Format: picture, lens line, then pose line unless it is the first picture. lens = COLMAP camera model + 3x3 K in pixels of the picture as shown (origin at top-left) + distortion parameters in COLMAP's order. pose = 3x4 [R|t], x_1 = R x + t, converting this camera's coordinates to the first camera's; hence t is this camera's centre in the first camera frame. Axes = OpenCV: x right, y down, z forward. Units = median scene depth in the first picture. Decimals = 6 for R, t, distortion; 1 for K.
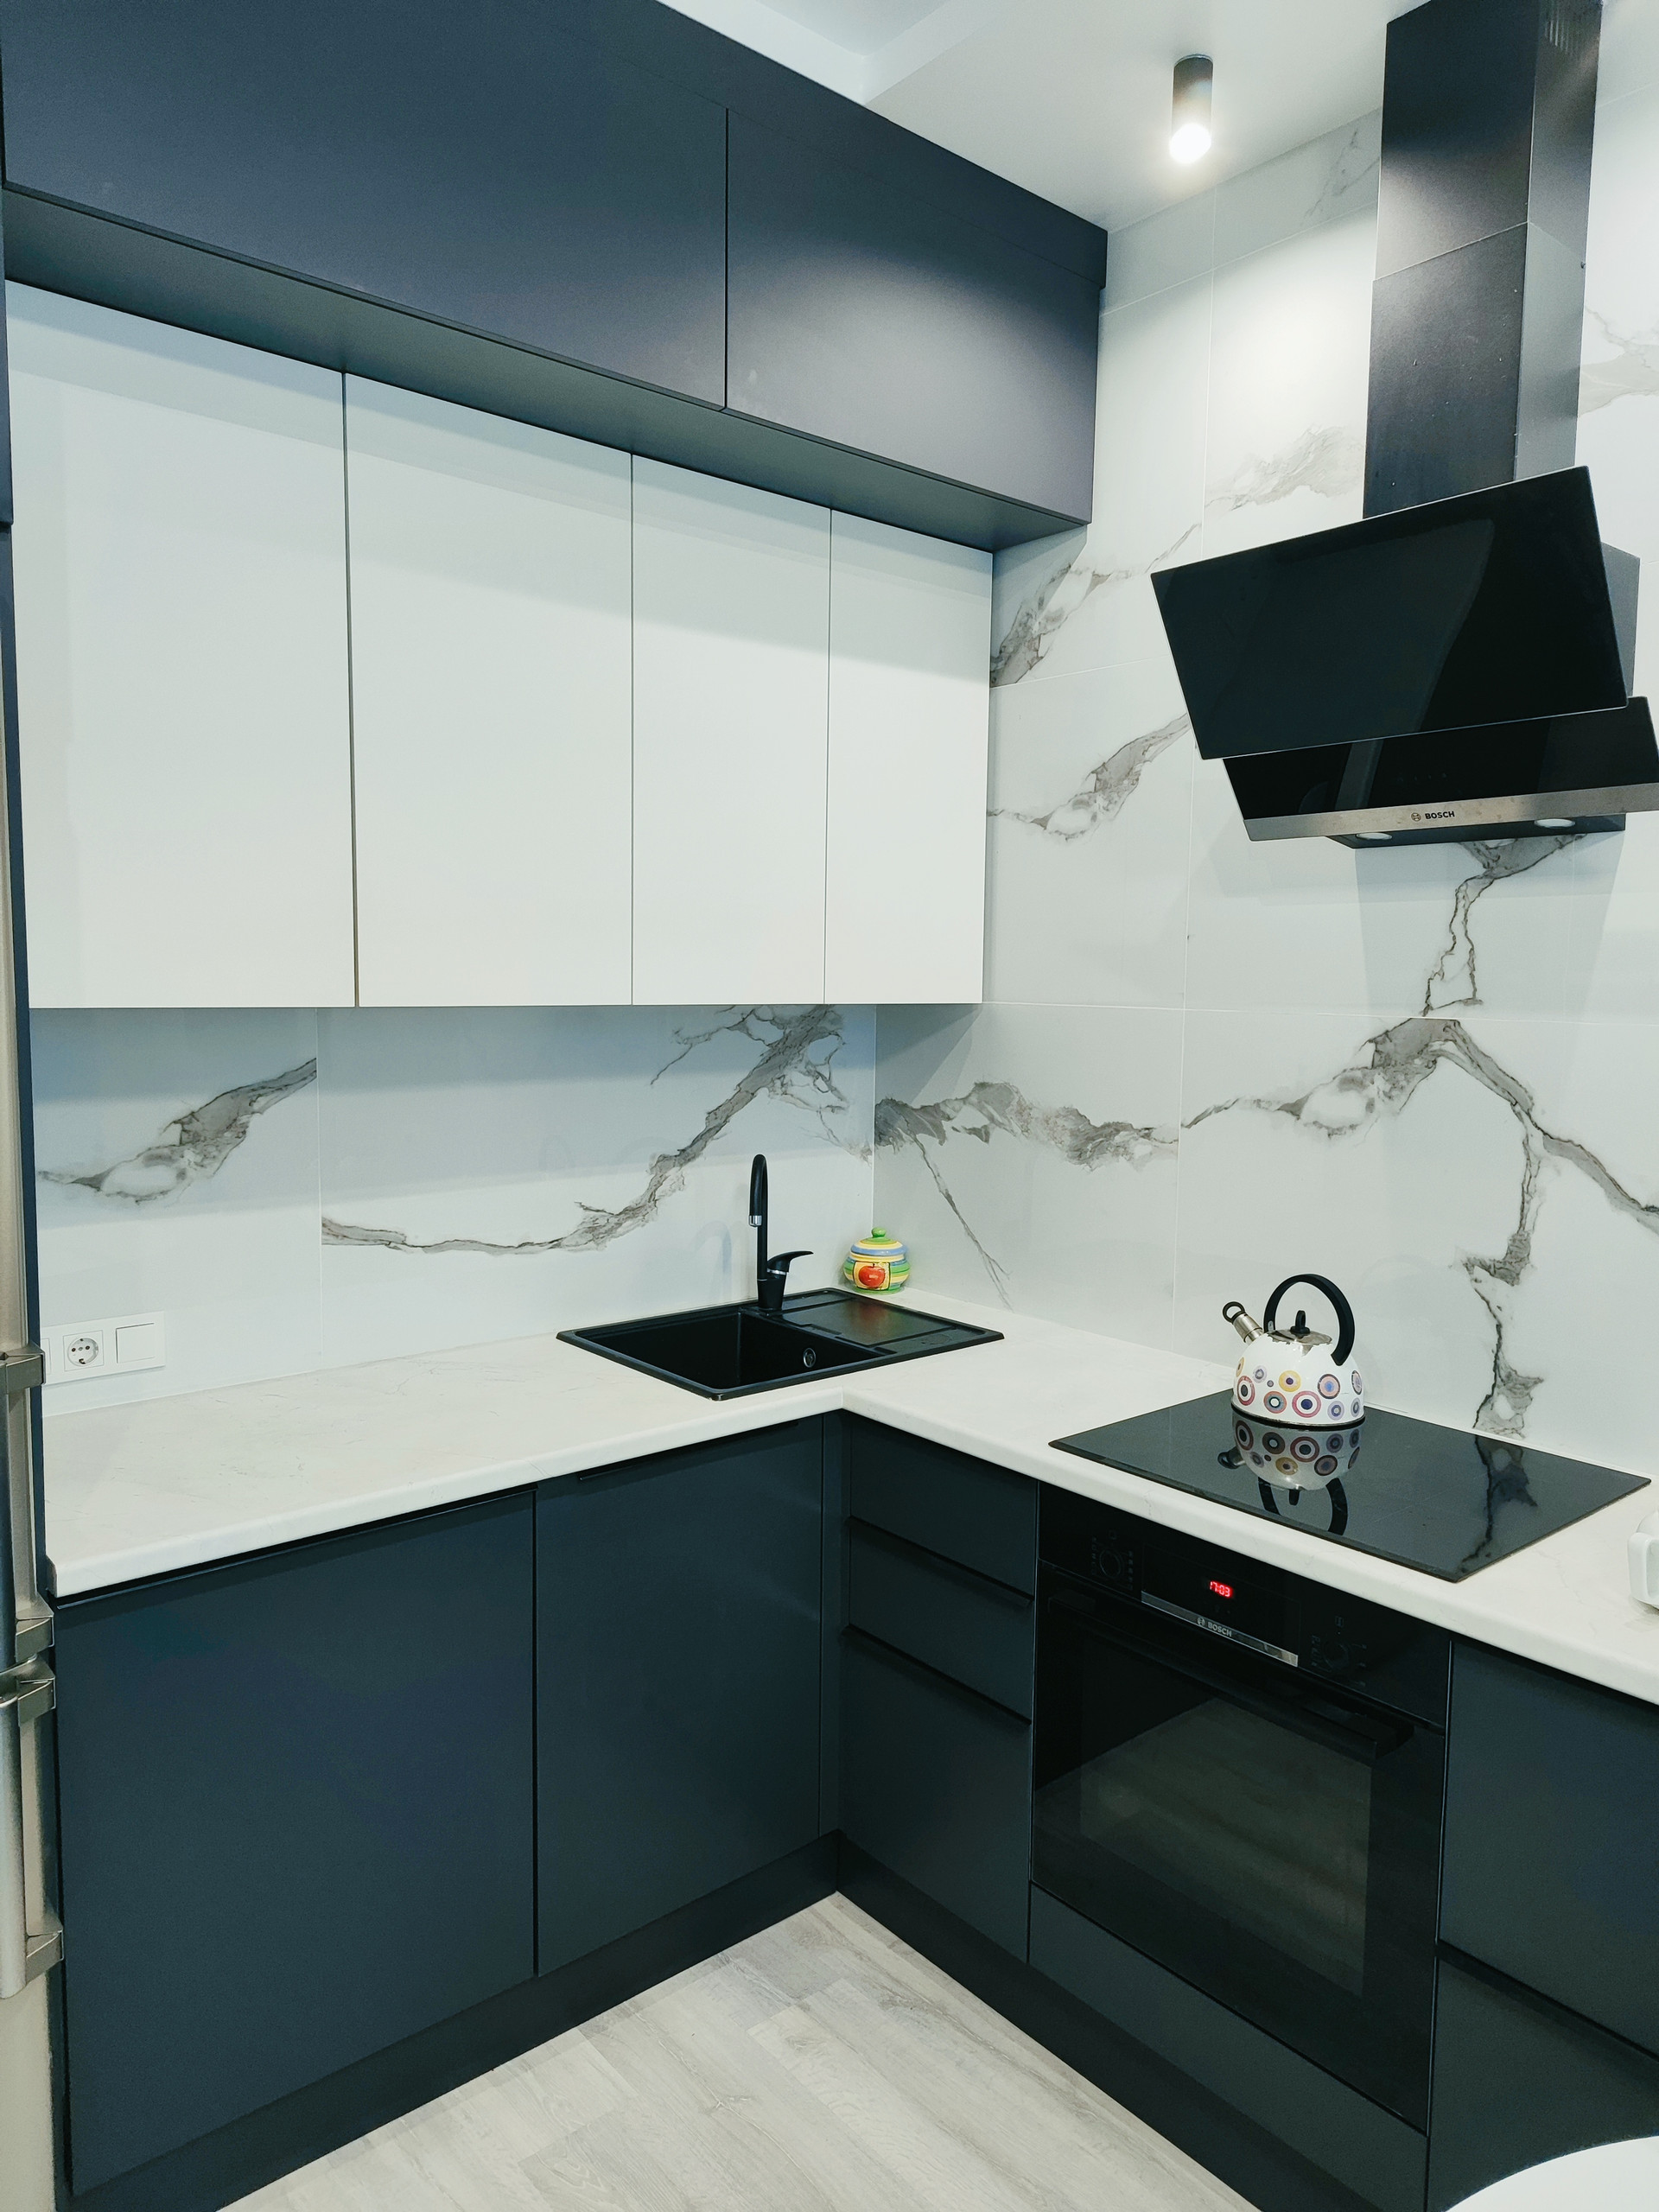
lens RADIAL K [[1499.2, 0, 829.5], [0, 1499.2, 1106.0], [0, 0, 1]] dist [0.045742, -0.040141]
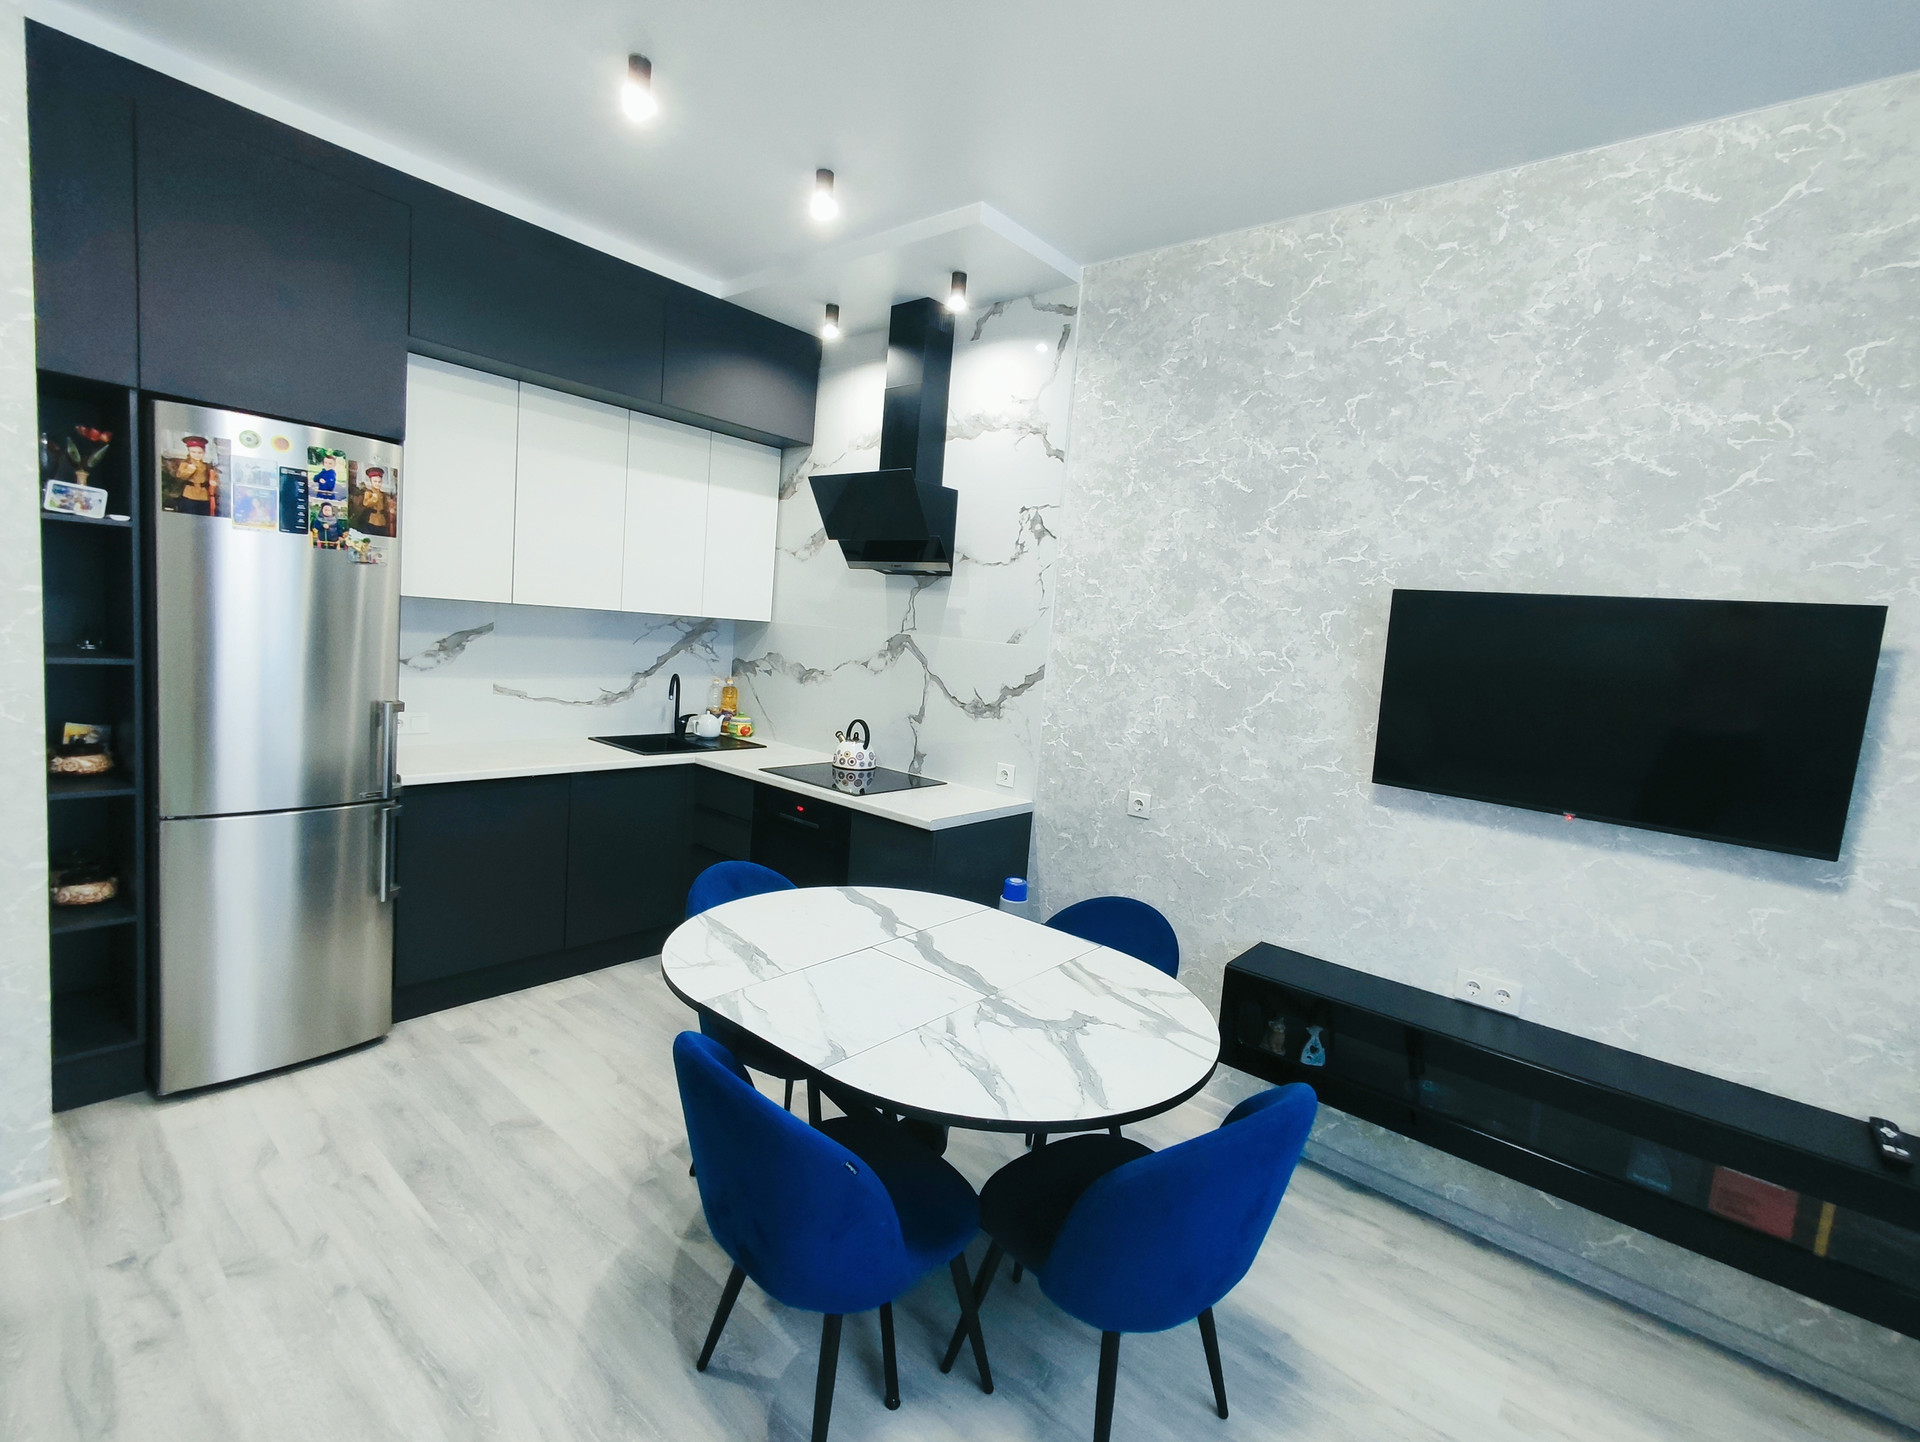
lens RADIAL K [[873.1, 0, 960.4], [0, 873.1, 714.6], [0, 0, 1]] dist [0.003507, -0.000239]
pose [[0.982559, 0.049853, 0.179142, 0.194509], [-0.053130, 0.998496, 0.013538, 0.064977], [-0.178198, -0.022820, 0.983730, -0.650419]]
